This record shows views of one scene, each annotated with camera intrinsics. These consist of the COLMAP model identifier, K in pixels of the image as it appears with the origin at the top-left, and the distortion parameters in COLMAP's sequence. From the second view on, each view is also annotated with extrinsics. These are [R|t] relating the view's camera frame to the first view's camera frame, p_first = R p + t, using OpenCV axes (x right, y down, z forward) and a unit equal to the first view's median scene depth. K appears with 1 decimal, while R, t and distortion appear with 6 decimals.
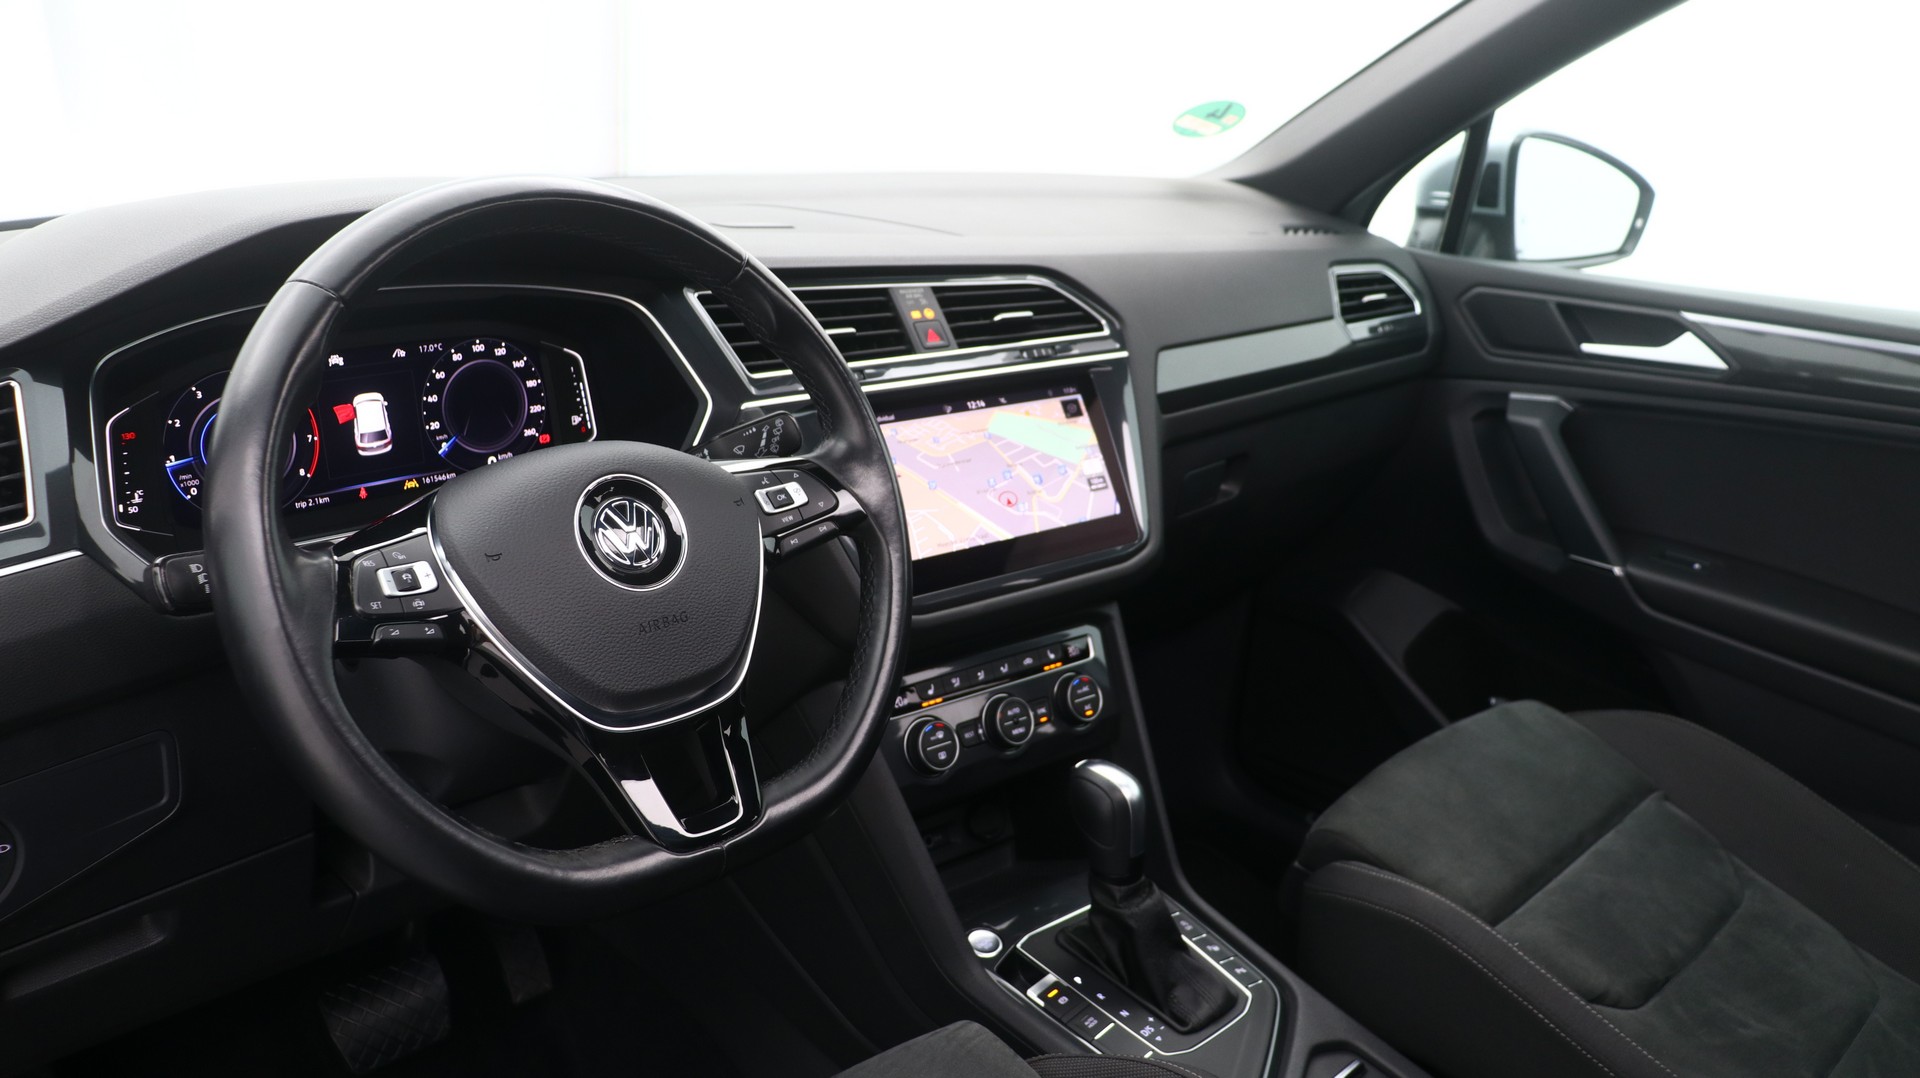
lens RADIAL K [[1517.6, 0, 964.3], [0, 1517.6, 536.4], [0, 0, 1]] dist [-0.033515, 0.006609]
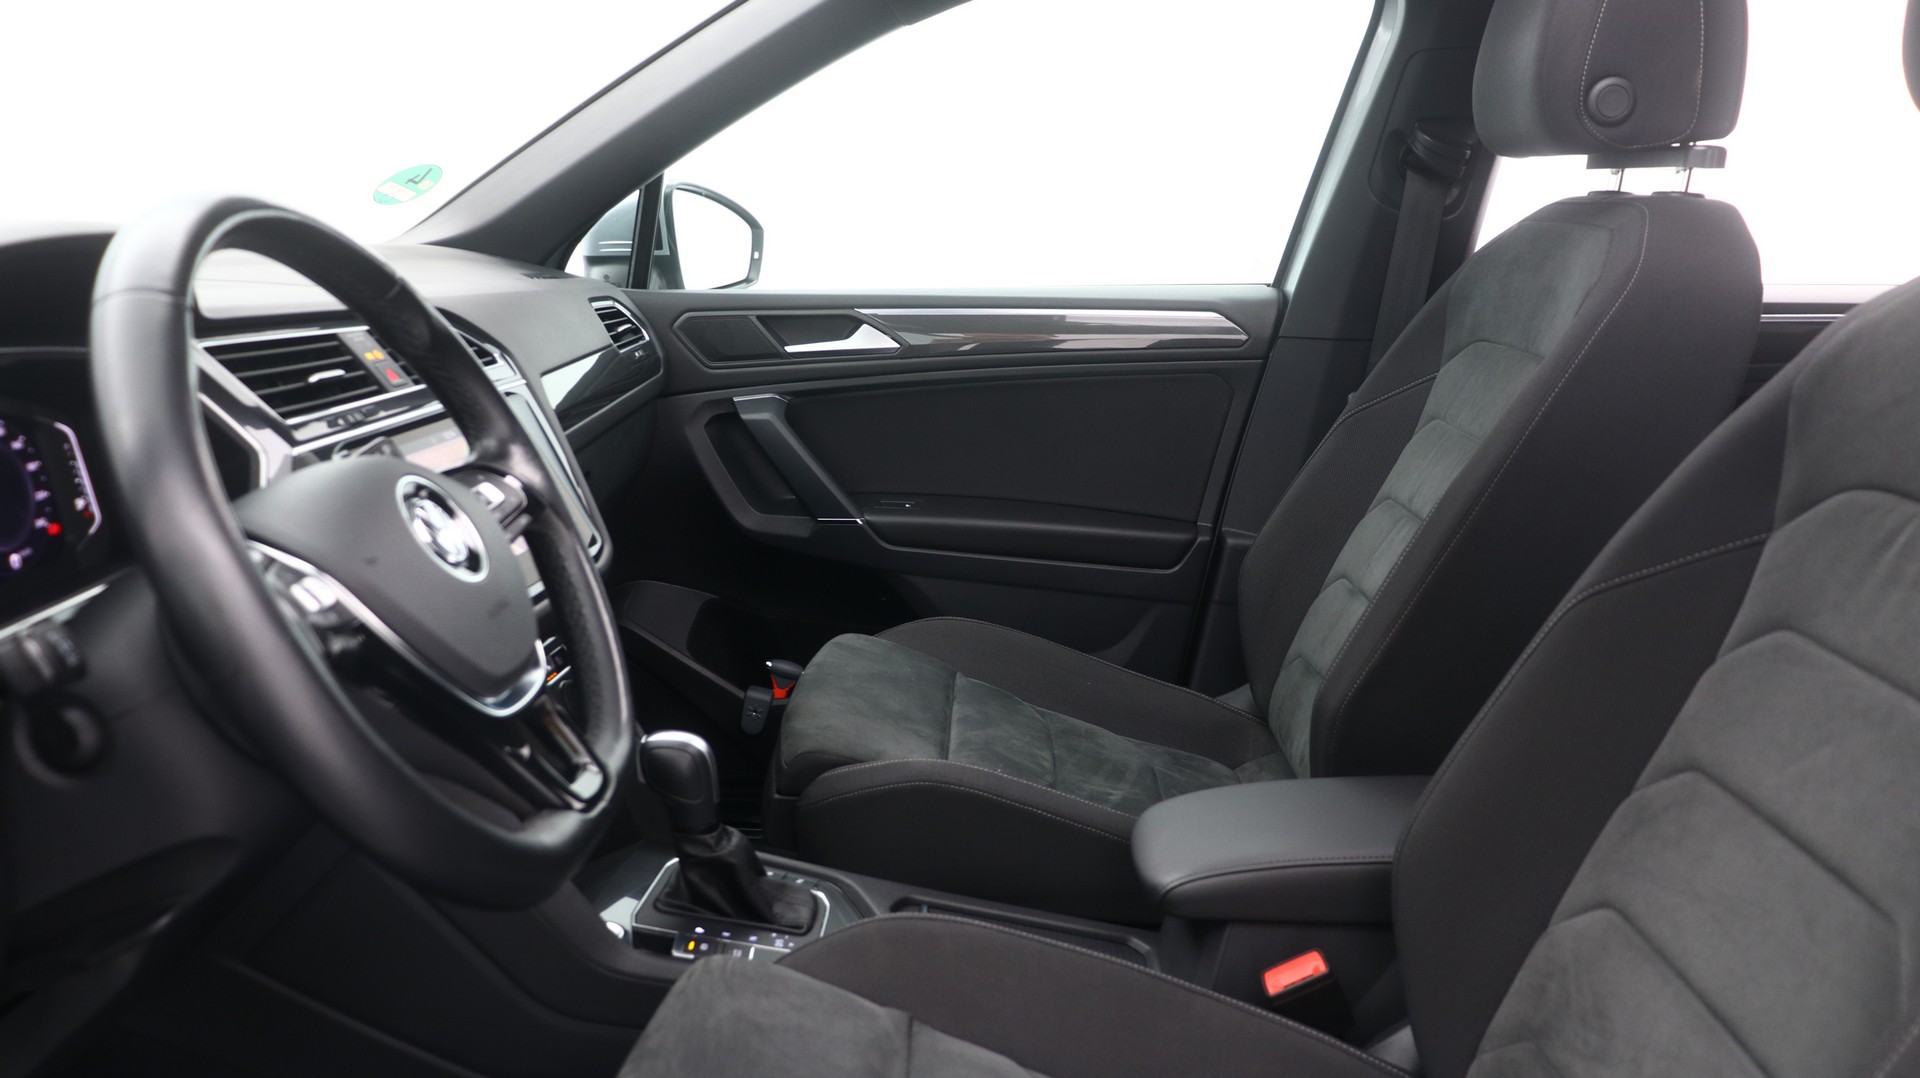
lens RADIAL K [[1517.6, 0, 965.6], [0, 1517.6, 546.2], [0, 0, 1]] dist [-0.033515, 0.006609]
pose [[0.730763, -0.197297, 0.653498, -0.400039], [0.241137, 0.970212, 0.023269, 0.043796], [-0.638623, 0.140578, 0.756570, 0.020374]]
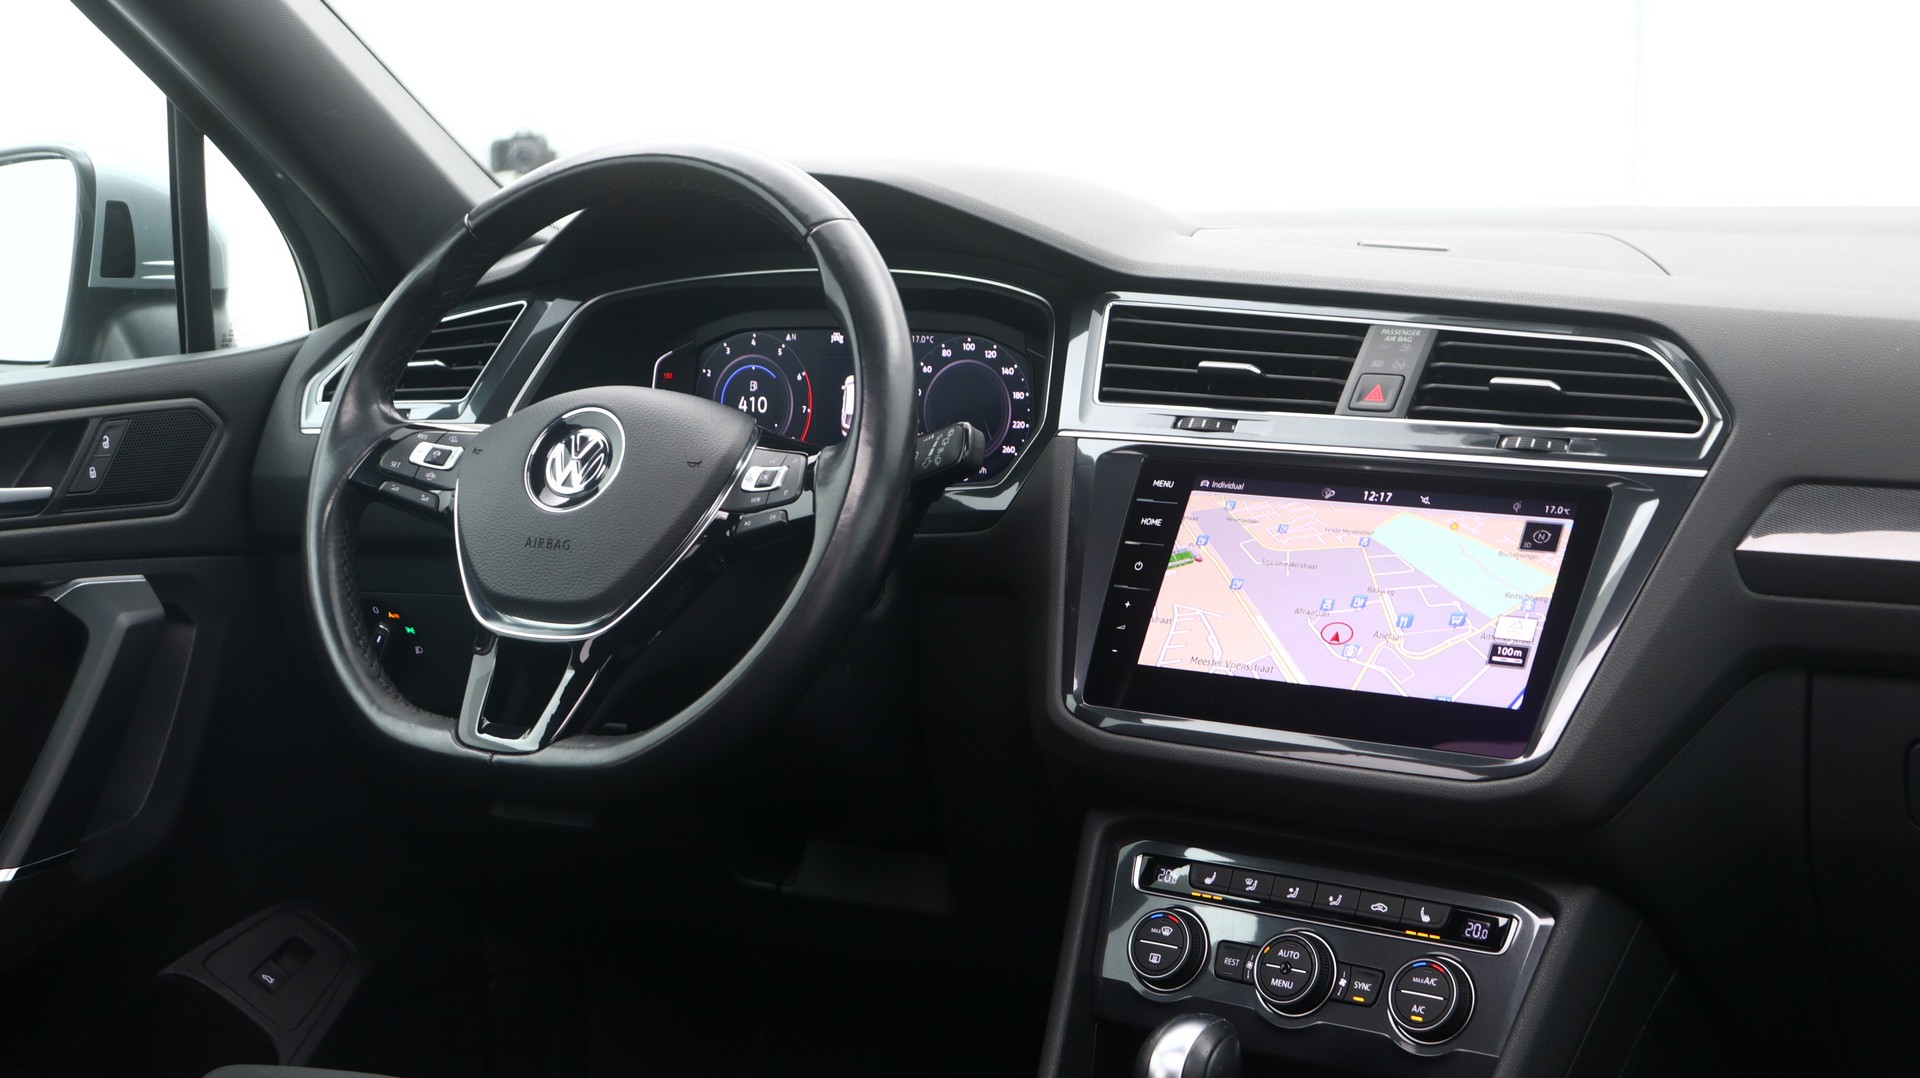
lens RADIAL K [[2962.1, 0, 971.4], [0, 2962.1, 537.7], [0, 0, 1]] dist [-0.024984, 0.000000]
pose [[0.225822, 0.096703, -0.969357, 1.192558], [-0.274368, 0.961093, 0.031962, -0.059559], [0.934733, 0.258743, 0.243568, 0.497352]]
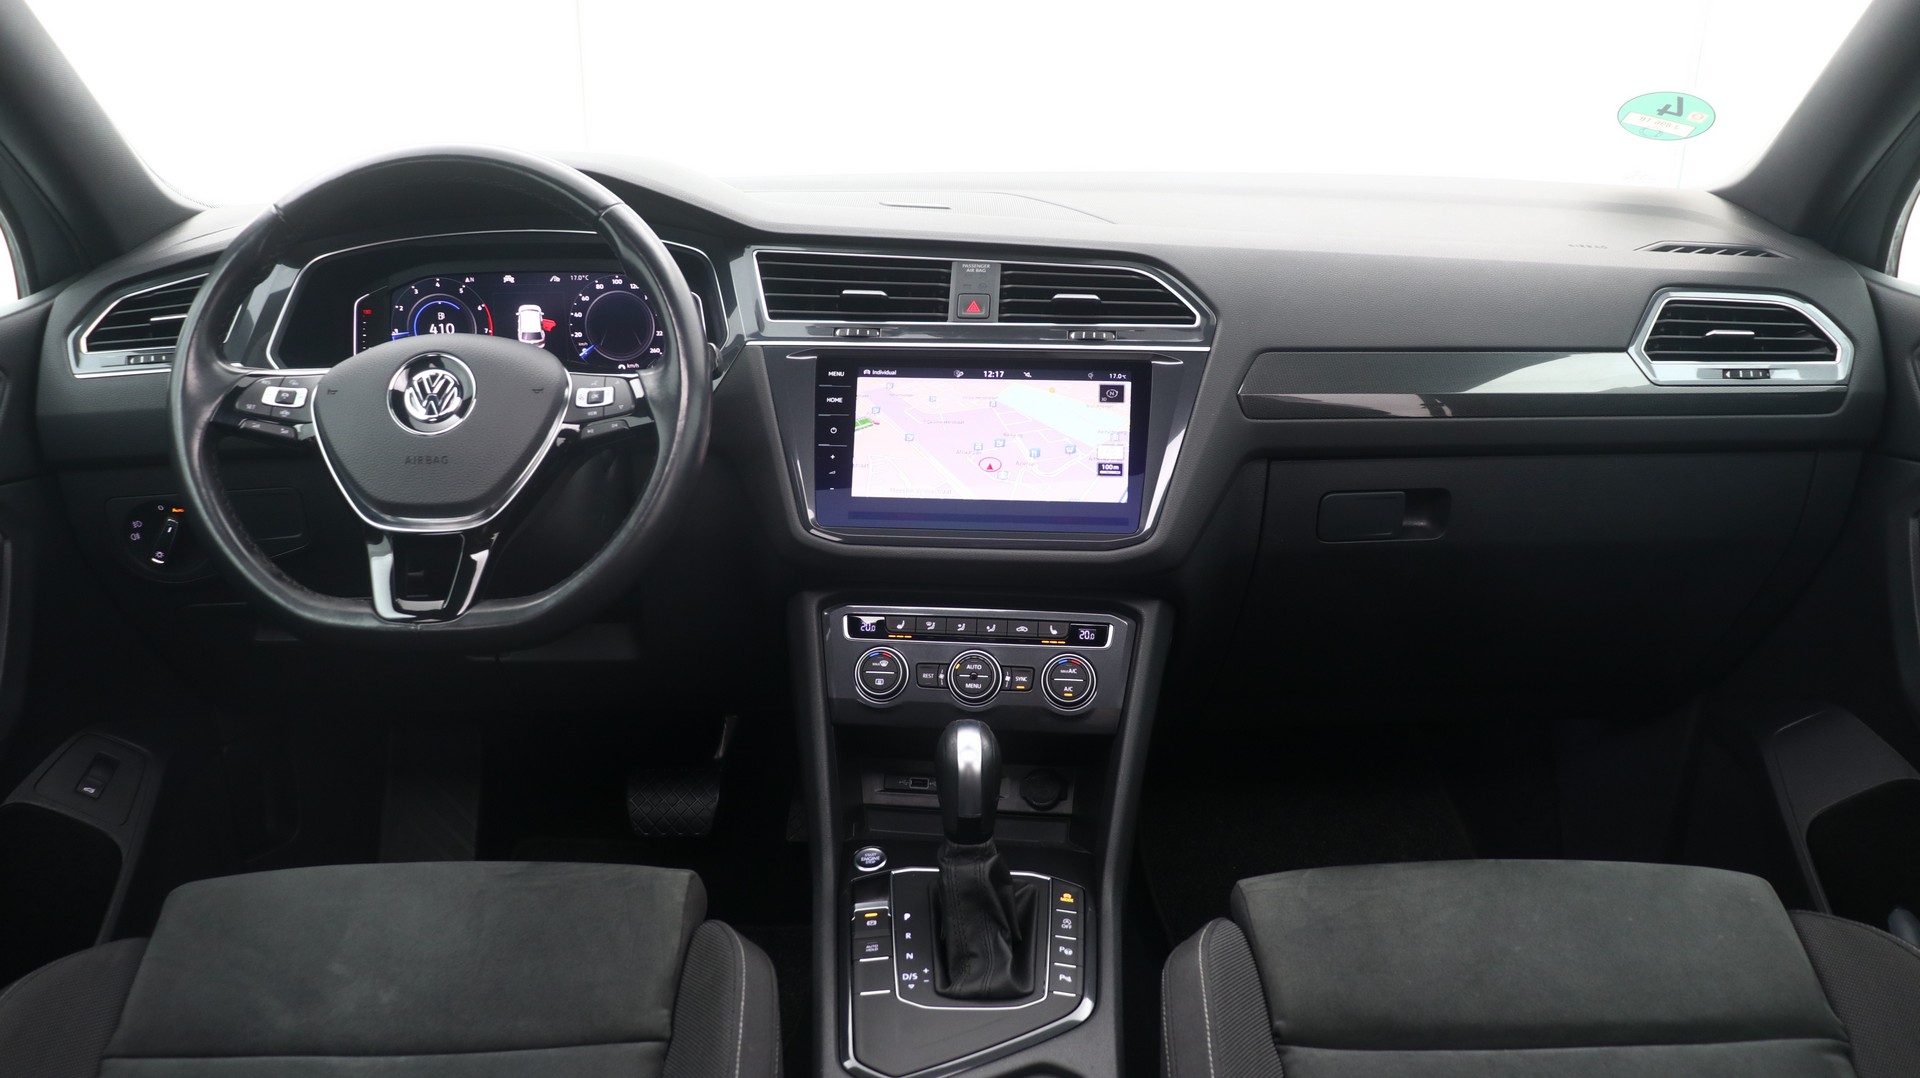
lens RADIAL K [[1517.6, 0, 962.5], [0, 1517.6, 543.2], [0, 0, 1]] dist [-0.033515, 0.006609]
pose [[0.702855, 0.172510, -0.690098, 0.716139], [-0.188872, 0.980583, 0.052761, -0.021883], [0.685800, 0.093257, 0.721790, 0.221570]]
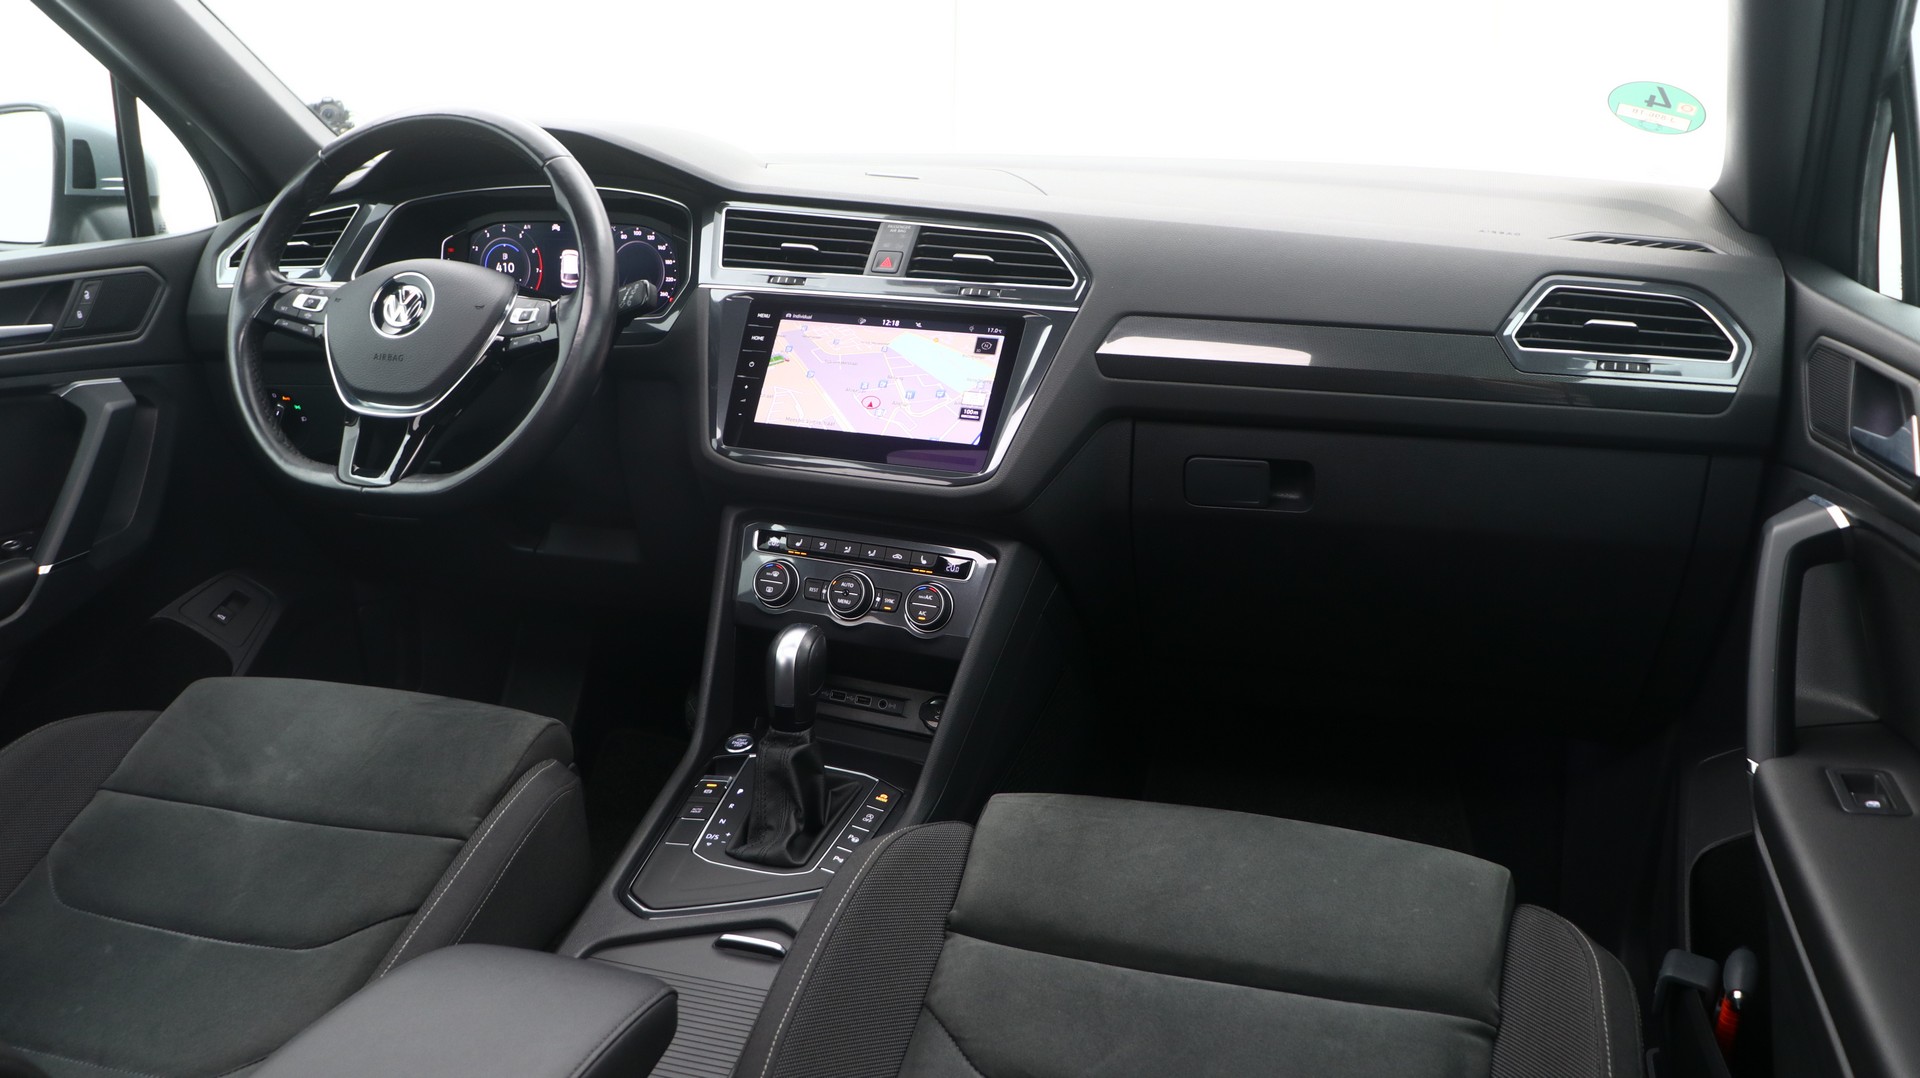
lens RADIAL K [[1521.2, 0, 978.6], [0, 1521.2, 546.0], [0, 0, 1]] dist [-0.048081, 0.017029]
pose [[0.458614, 0.220763, -0.860777, 1.045804], [-0.264264, 0.958709, 0.105082, -0.060517], [0.848432, 0.179280, 0.498017, 0.484592]]
